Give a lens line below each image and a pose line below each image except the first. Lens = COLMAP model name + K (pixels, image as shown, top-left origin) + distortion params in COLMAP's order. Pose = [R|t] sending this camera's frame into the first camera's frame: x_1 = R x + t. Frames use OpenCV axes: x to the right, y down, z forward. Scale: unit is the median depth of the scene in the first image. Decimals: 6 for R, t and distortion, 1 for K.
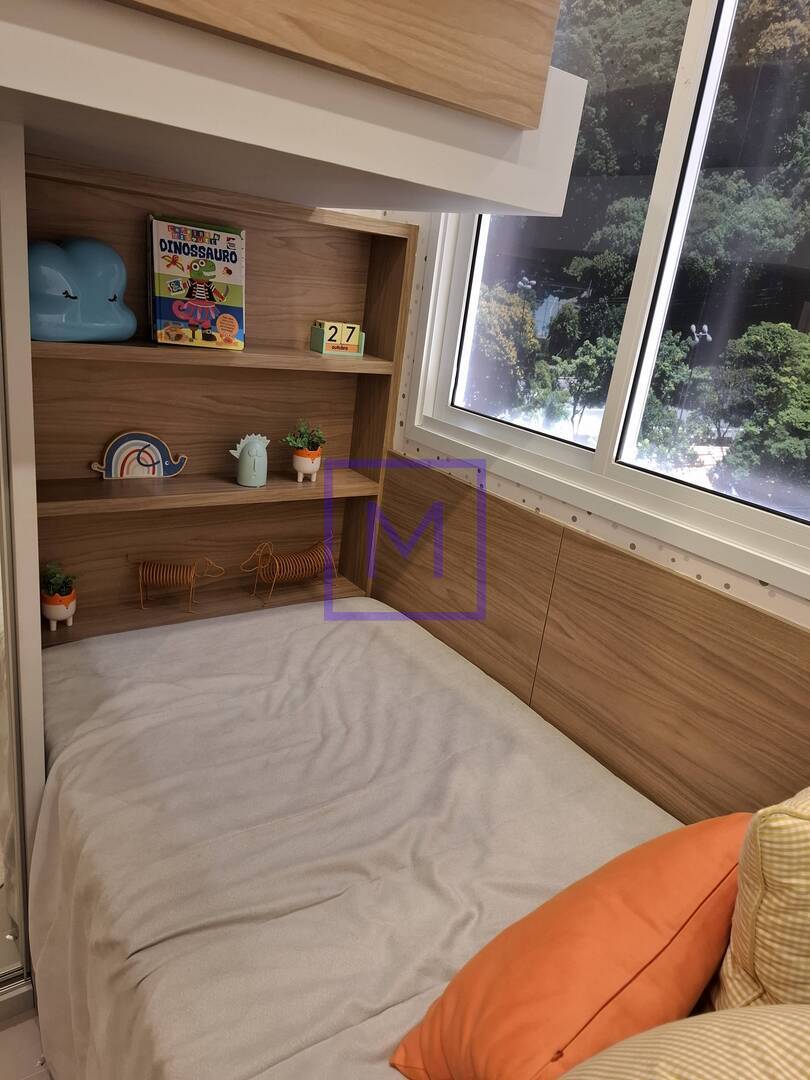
lens RADIAL K [[749.8, 0, 395.9], [0, 749.8, 534.9], [0, 0, 1]] dist [0.066279, -0.073285]
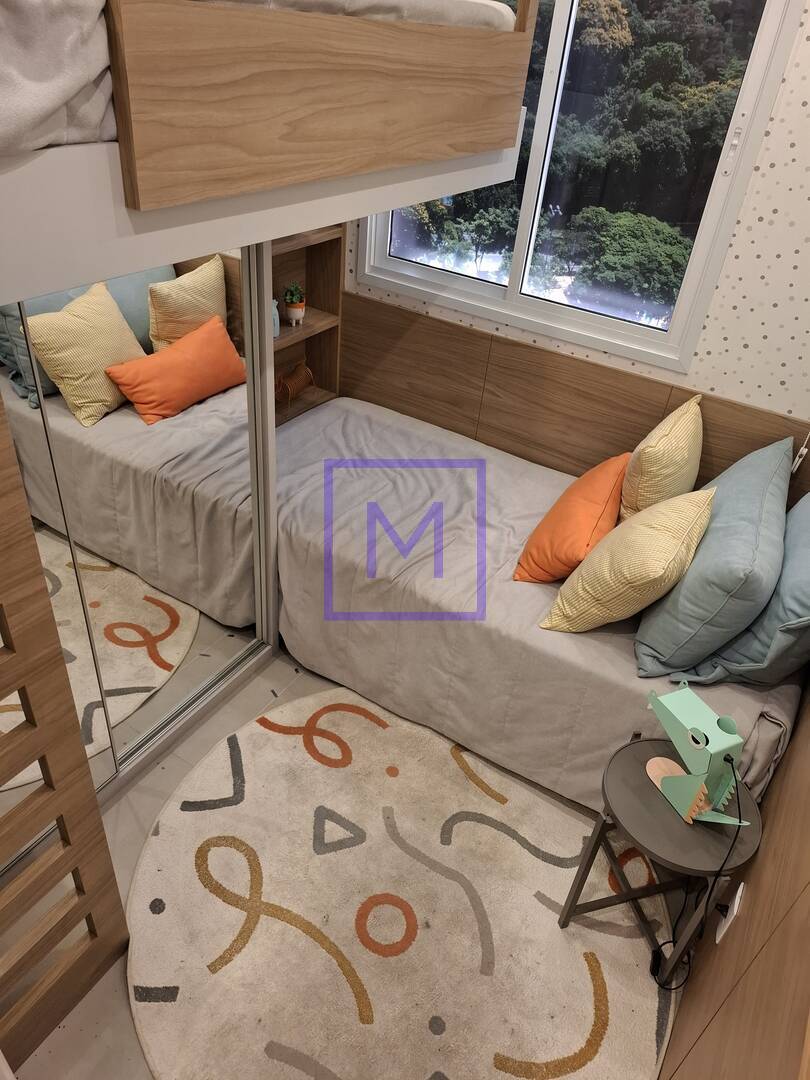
lens RADIAL K [[749.8, 0, 405.8], [0, 749.8, 555.4], [0, 0, 1]] dist [0.066279, -0.073285]
pose [[0.913944, -0.269781, 0.303192, -0.623412], [0.150485, 0.919089, 0.364184, -0.205460], [-0.376910, -0.287217, 0.880593, -0.613094]]
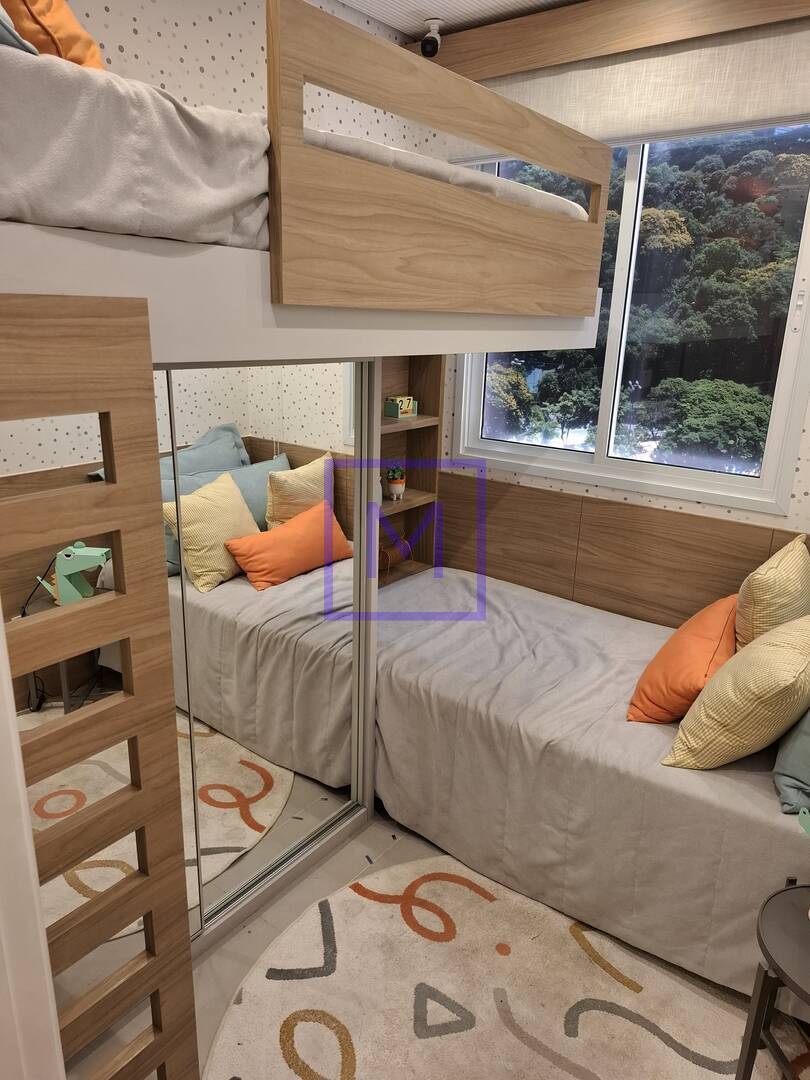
lens RADIAL K [[749.8, 0, 401.3], [0, 749.8, 548.6], [0, 0, 1]] dist [0.066279, -0.073285]
pose [[0.946550, -0.185131, 0.264139, -0.694064], [0.184775, 0.982426, 0.026422, -0.015025], [-0.264389, 0.023797, 0.964123, -0.641849]]
